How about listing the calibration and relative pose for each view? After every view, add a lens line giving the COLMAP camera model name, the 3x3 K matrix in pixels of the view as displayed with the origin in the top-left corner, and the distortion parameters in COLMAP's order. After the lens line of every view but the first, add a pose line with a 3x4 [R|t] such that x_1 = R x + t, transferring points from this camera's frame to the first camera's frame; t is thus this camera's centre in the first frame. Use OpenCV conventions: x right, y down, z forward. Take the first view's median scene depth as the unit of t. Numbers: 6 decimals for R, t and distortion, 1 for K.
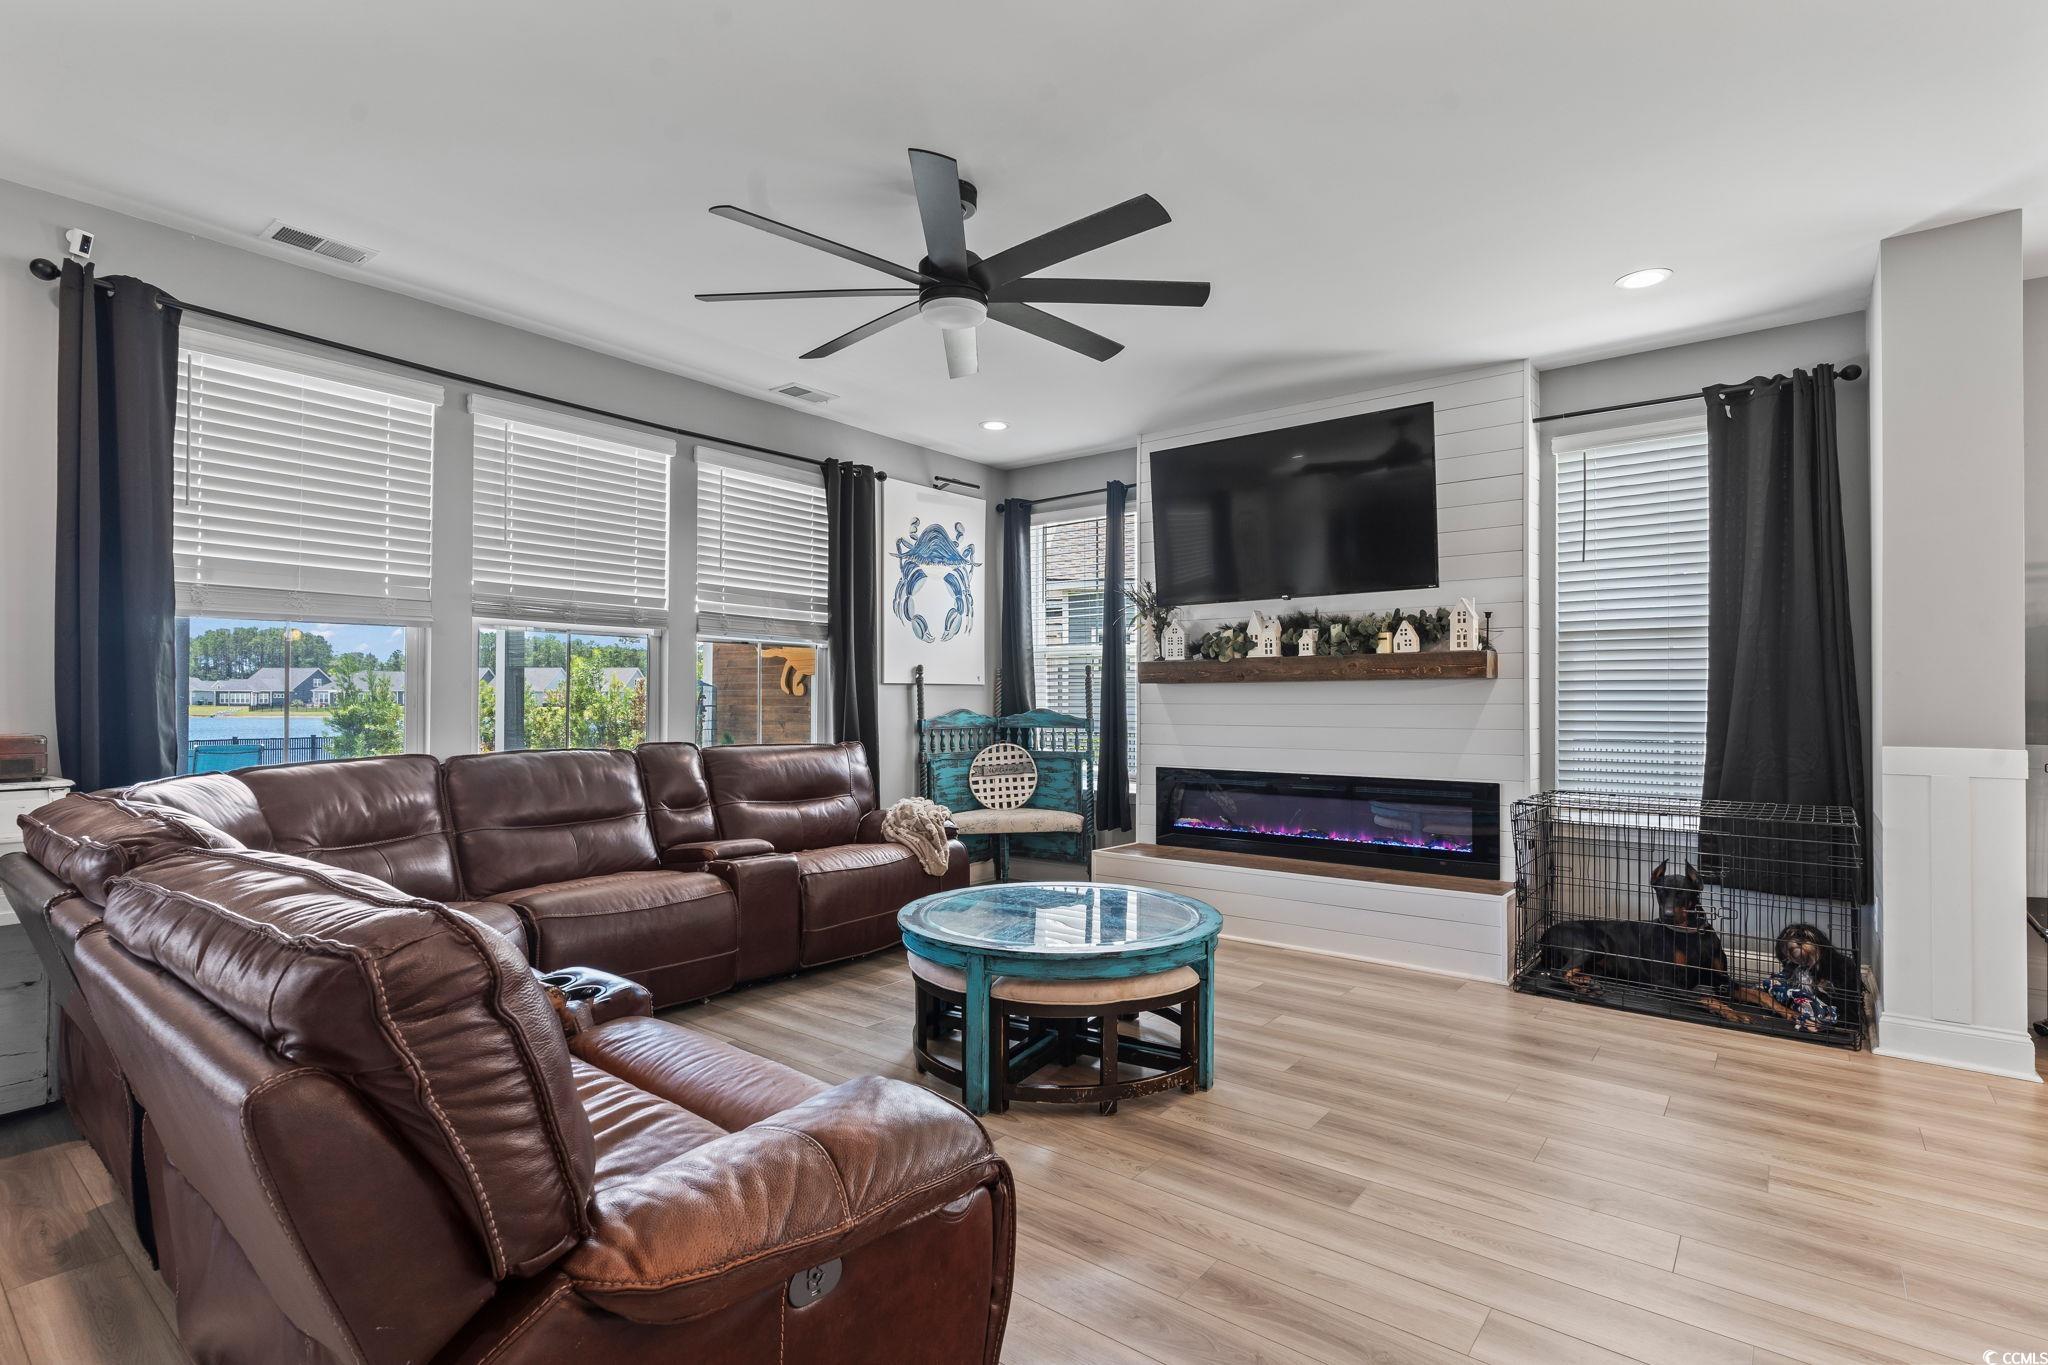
lens RADIAL K [[980.4, 0, 1011.1], [0, 980.4, 692.1], [0, 0, 1]] dist [-0.002121, -0.000678]
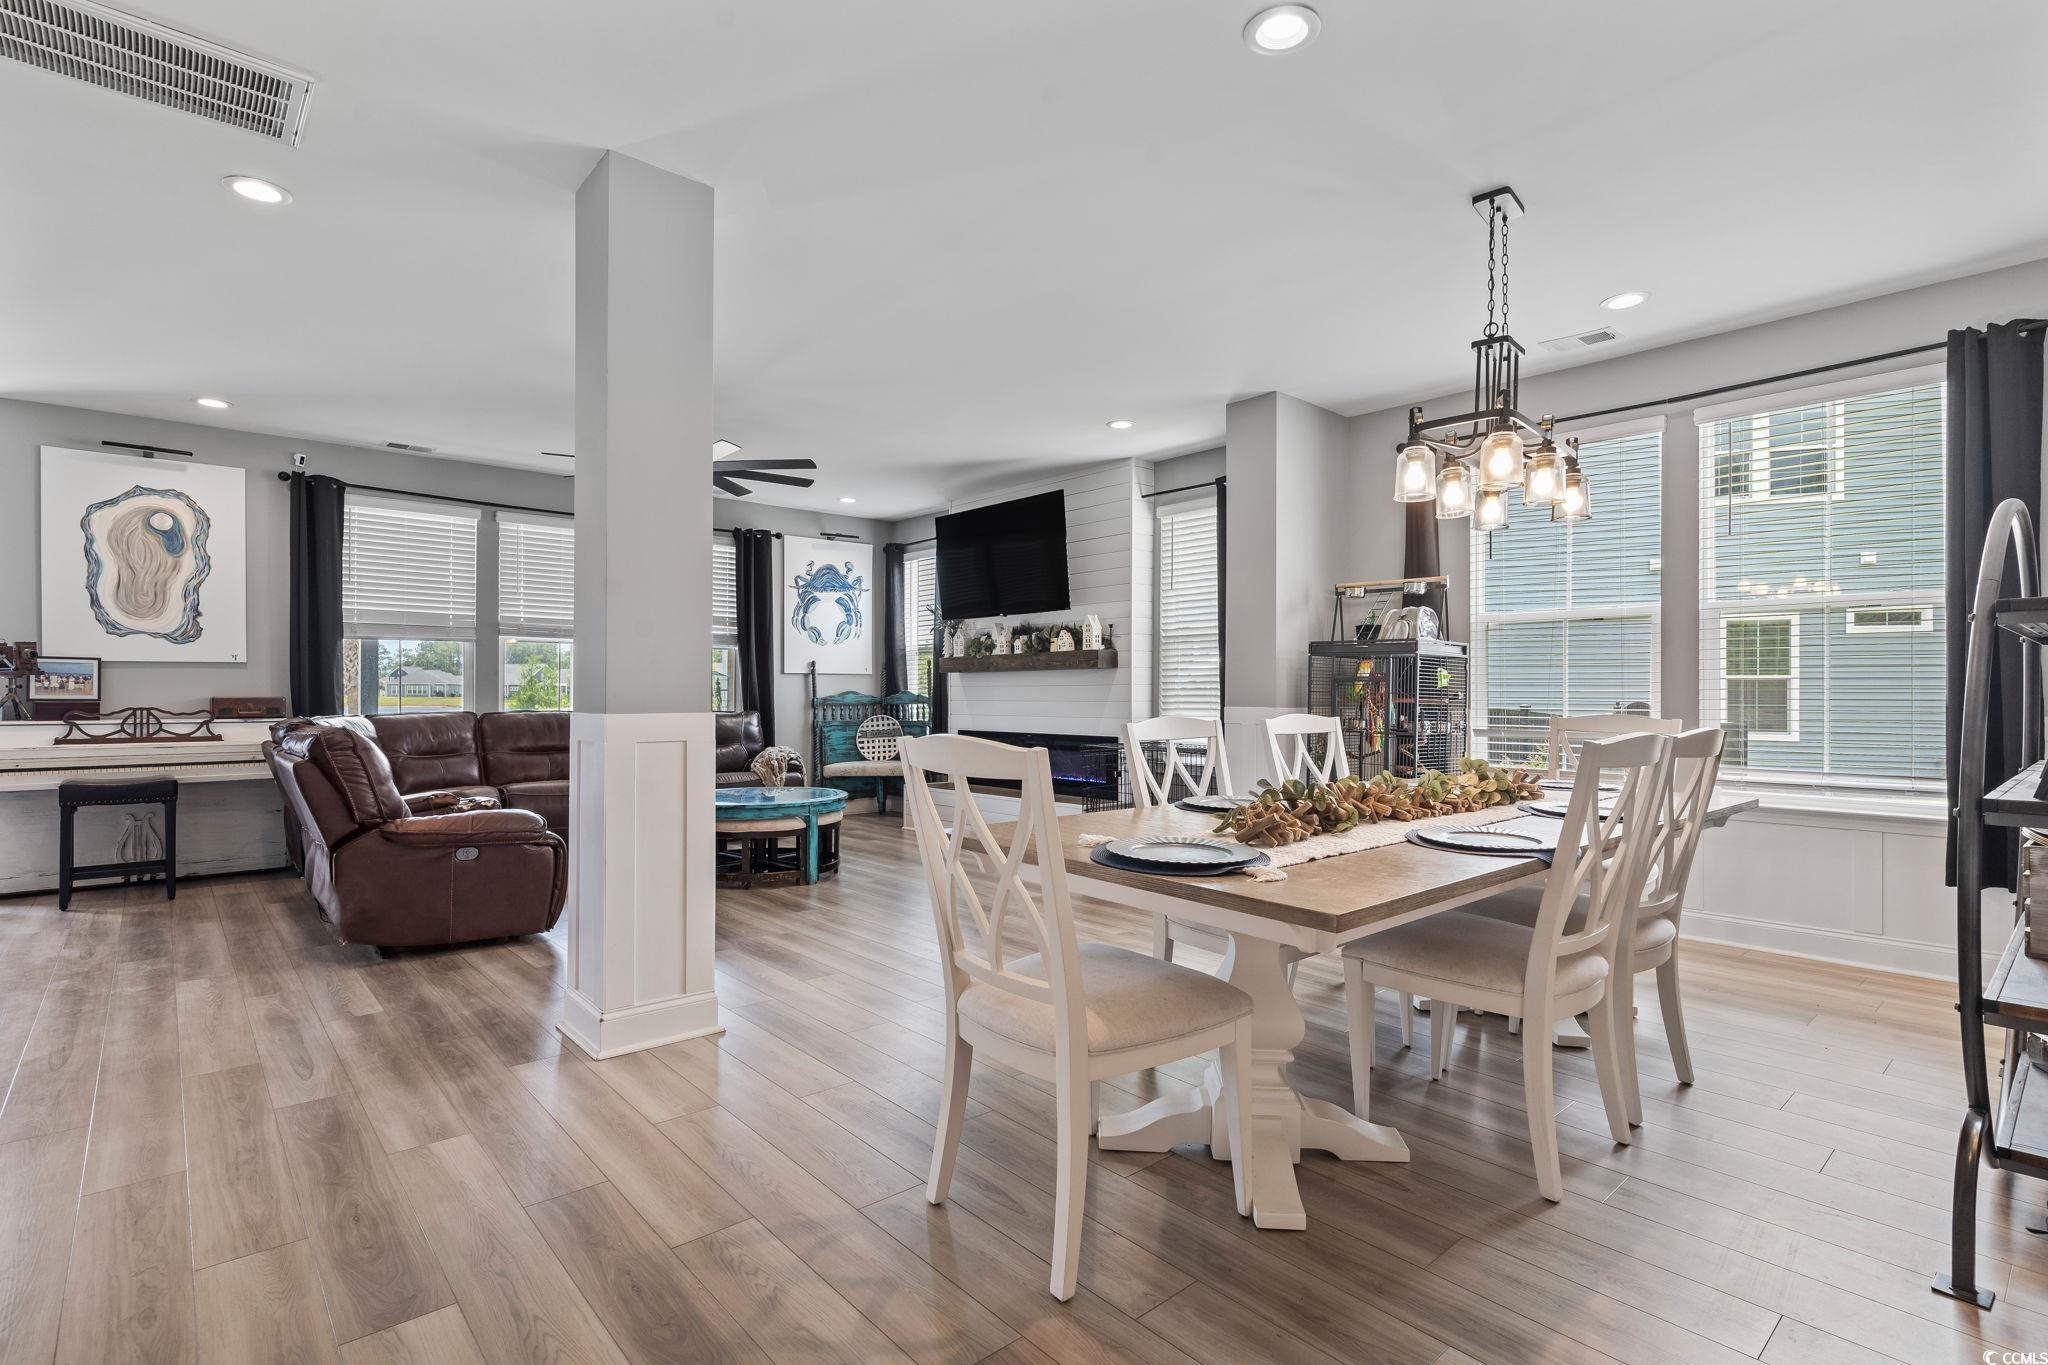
lens RADIAL K [[980.4, 0, 1011.1], [0, 980.4, 692.1], [0, 0, 1]] dist [-0.002121, -0.000678]
pose [[0.984762, 0.000345, -0.173906, 0.475106], [0.000839, 0.999977, 0.006734, 0.010154], [0.173905, -0.006778, 0.984739, -0.417044]]
